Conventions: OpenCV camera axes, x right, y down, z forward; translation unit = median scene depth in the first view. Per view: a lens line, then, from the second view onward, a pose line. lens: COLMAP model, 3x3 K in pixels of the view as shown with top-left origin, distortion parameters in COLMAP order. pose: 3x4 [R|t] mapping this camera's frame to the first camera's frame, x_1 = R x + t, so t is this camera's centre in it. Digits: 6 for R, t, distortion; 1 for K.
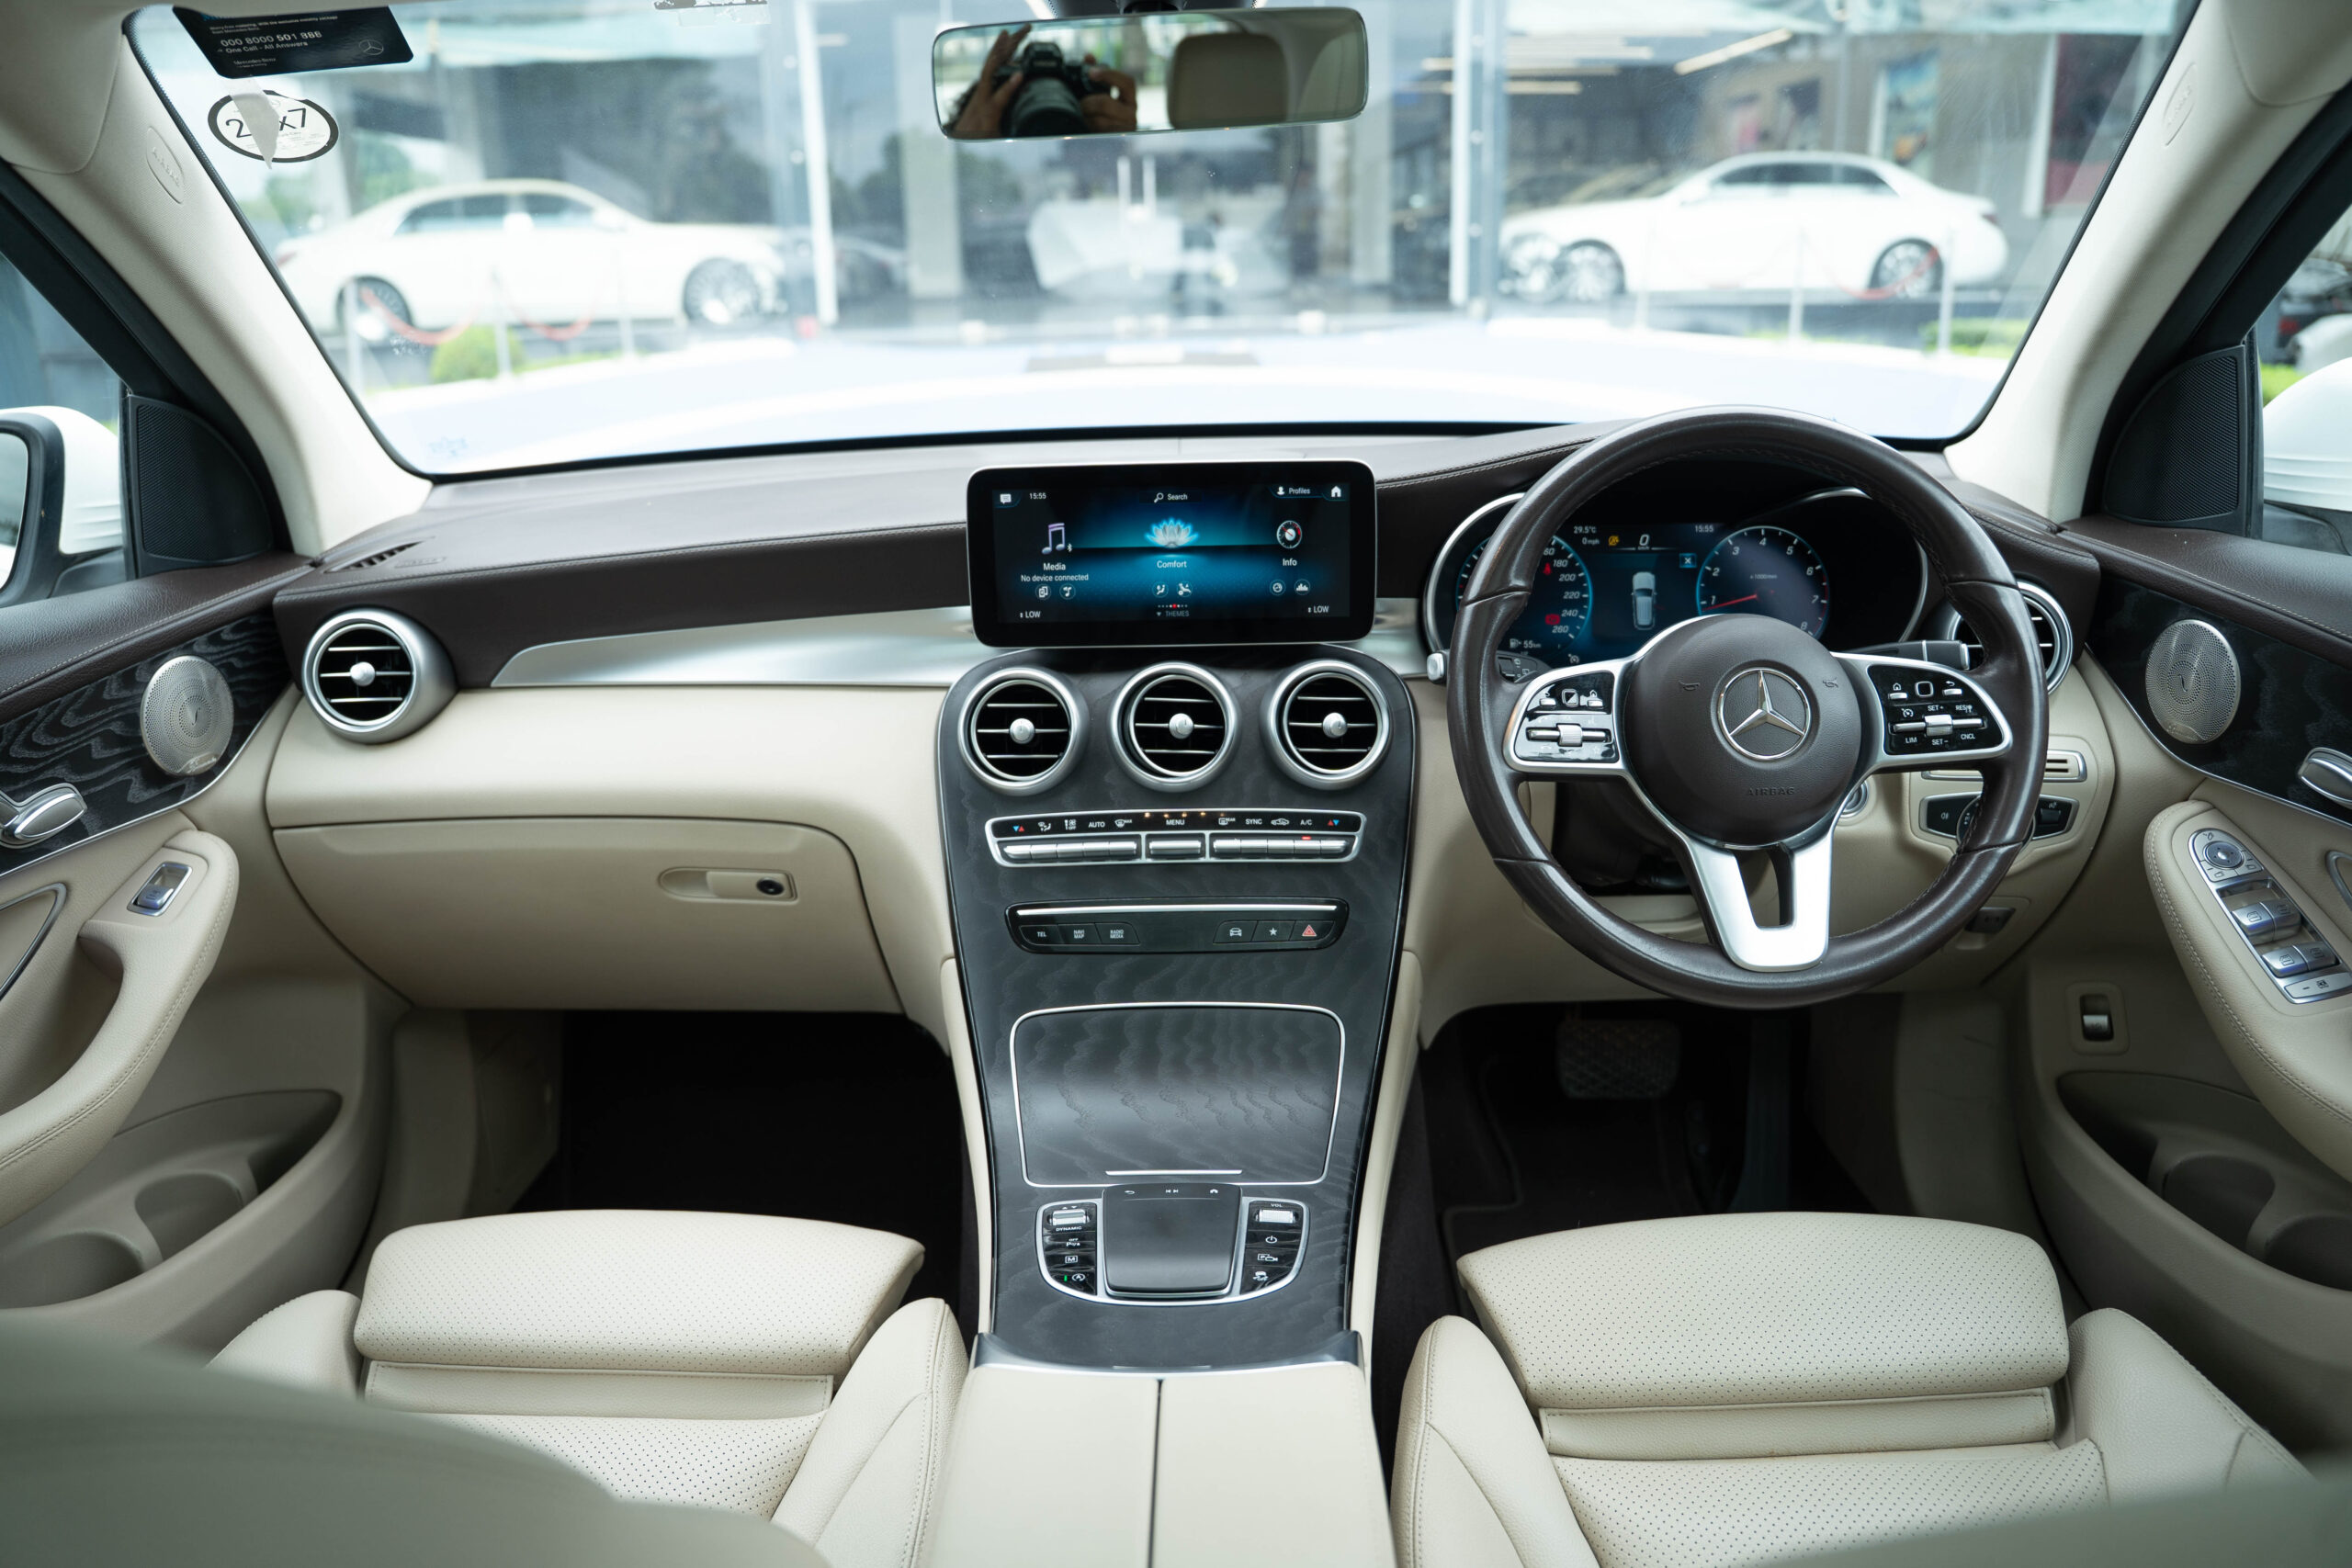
lens RADIAL K [[1683.3, 0, 1176.0], [0, 1683.3, 784.0], [0, 0, 1]] dist [-0.138571, 0.116476]
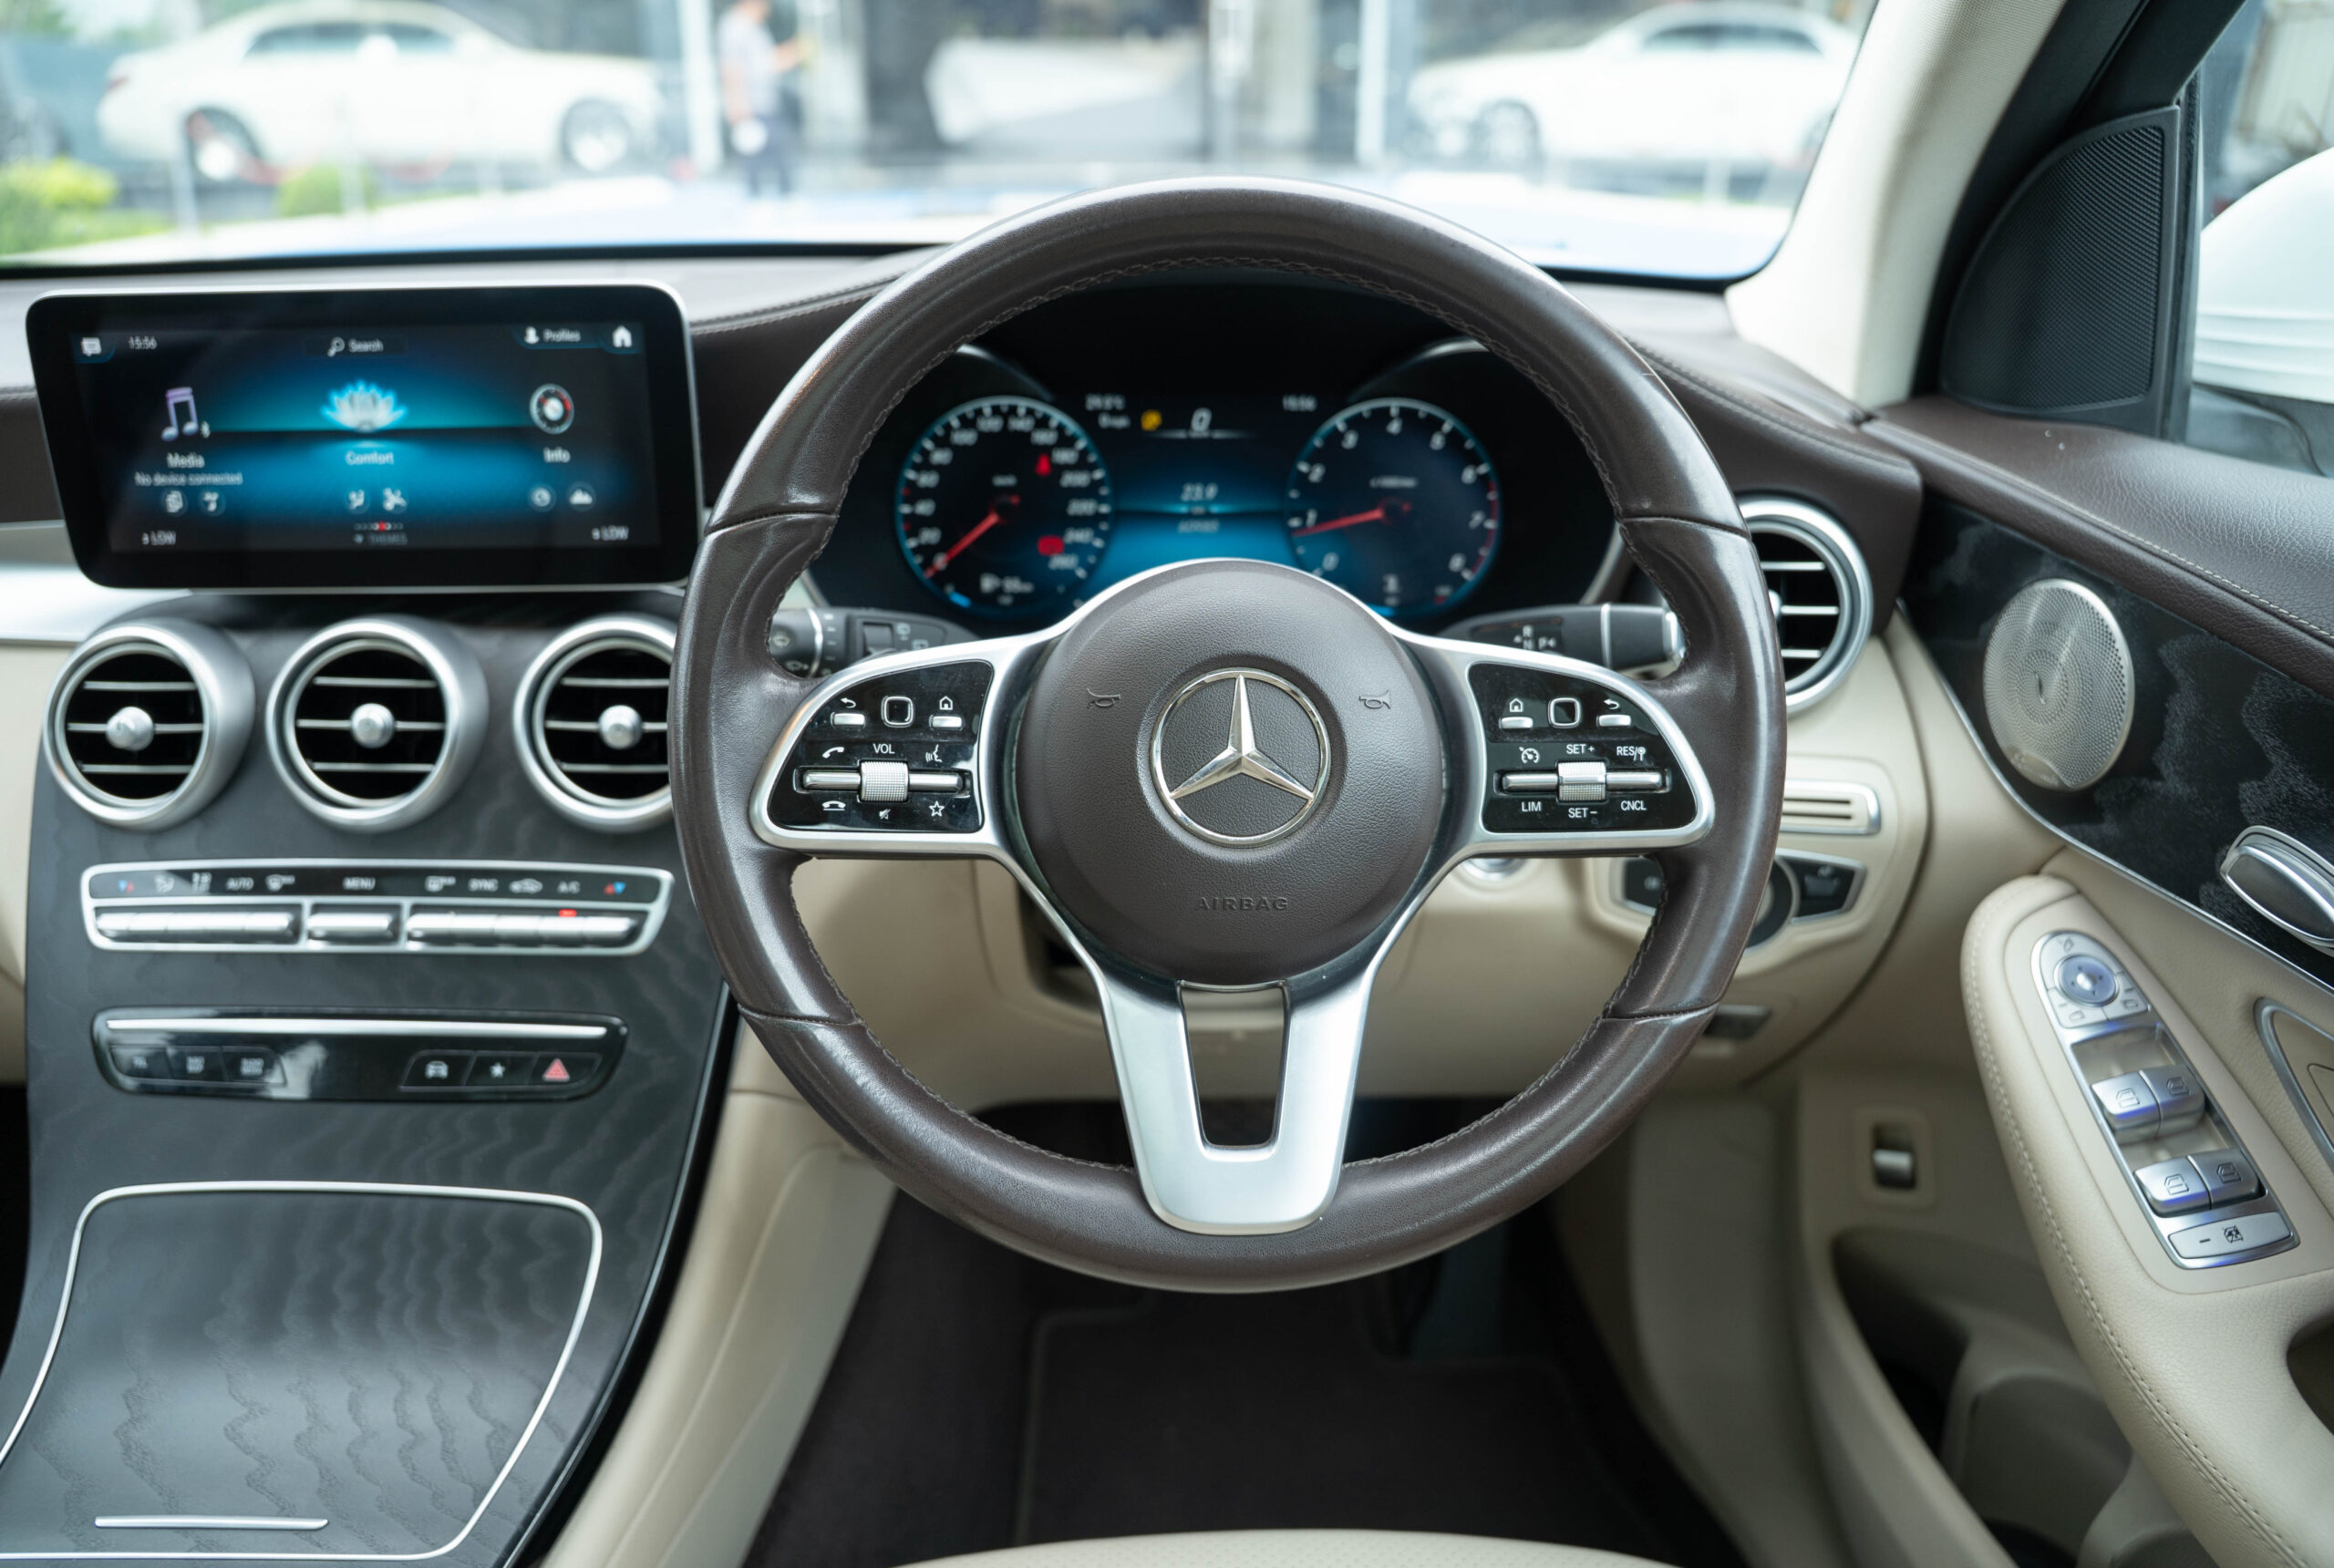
lens RADIAL K [[1608.4, 0, 1167.0], [0, 1608.4, 784.0], [0, 0, 1]] dist [-0.139827, 0.102906]
pose [[0.999571, 0.017152, 0.023735, 0.278610], [-0.019254, 0.995632, 0.091358, -0.070886], [-0.022064, -0.091776, 0.995535, 0.424358]]
